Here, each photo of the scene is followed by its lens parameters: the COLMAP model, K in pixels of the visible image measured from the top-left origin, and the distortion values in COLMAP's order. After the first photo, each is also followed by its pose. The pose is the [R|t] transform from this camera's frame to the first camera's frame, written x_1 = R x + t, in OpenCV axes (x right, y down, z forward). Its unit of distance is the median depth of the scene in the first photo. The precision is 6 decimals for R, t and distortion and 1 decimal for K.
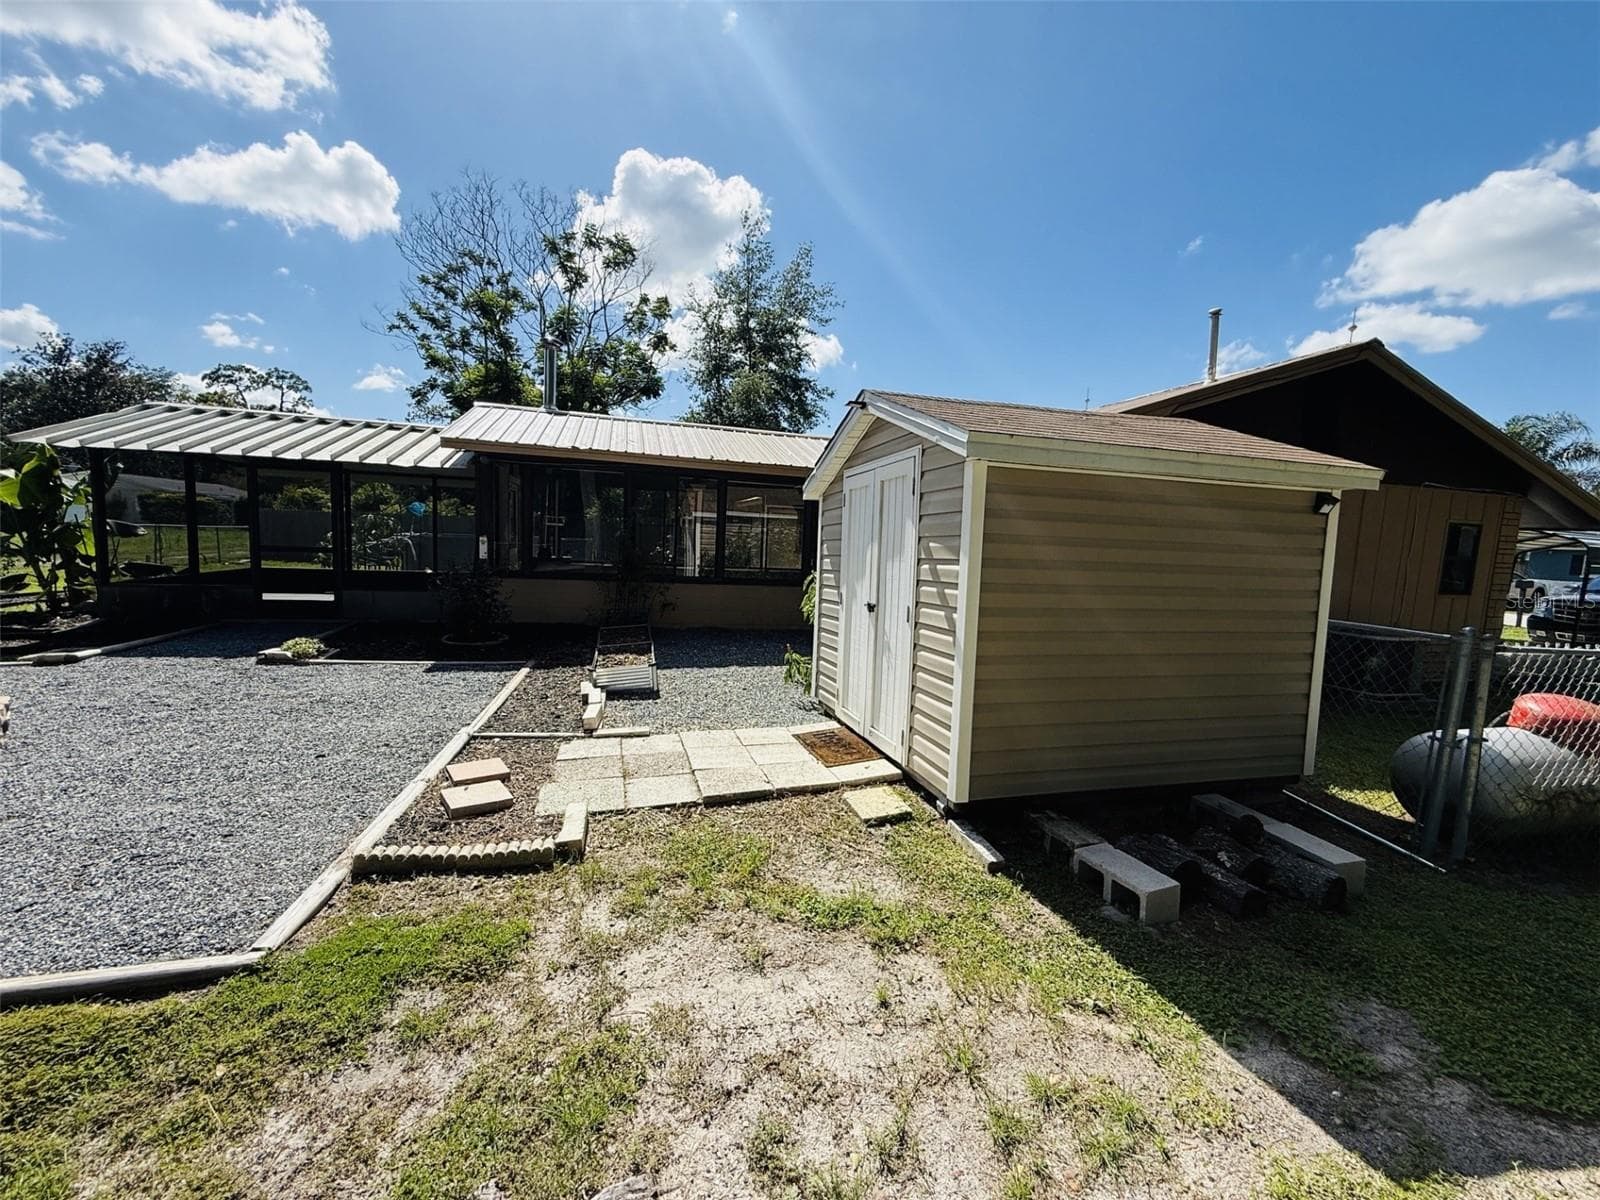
lens RADIAL K [[628.7, 0, 802.1], [0, 628.7, 602.0], [0, 0, 1]] dist [-0.000720, -0.000195]
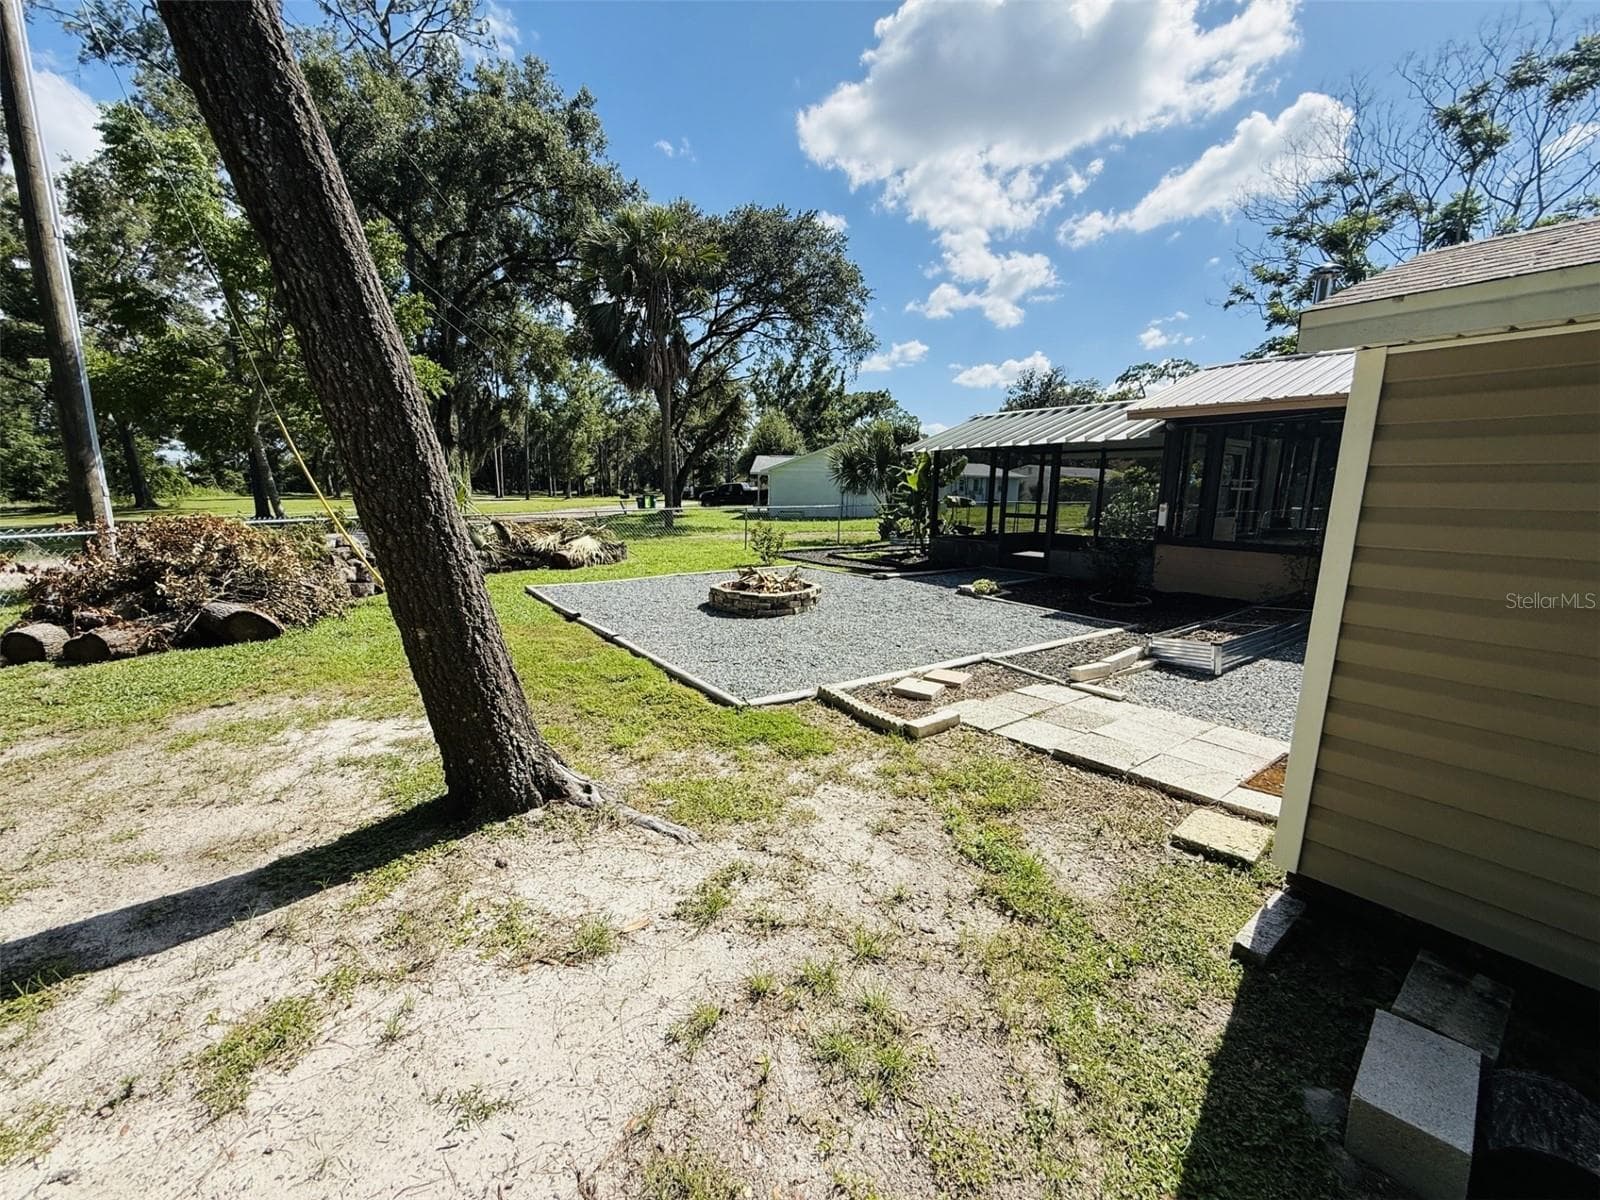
lens RADIAL K [[628.7, 0, 802.1], [0, 628.7, 602.0], [0, 0, 1]] dist [-0.000720, -0.000195]
pose [[0.377428, 0.128069, -0.917140, 0.601218], [-0.092112, 0.990671, 0.100431, 0.011051], [0.921446, 0.046574, 0.385704, 0.225324]]
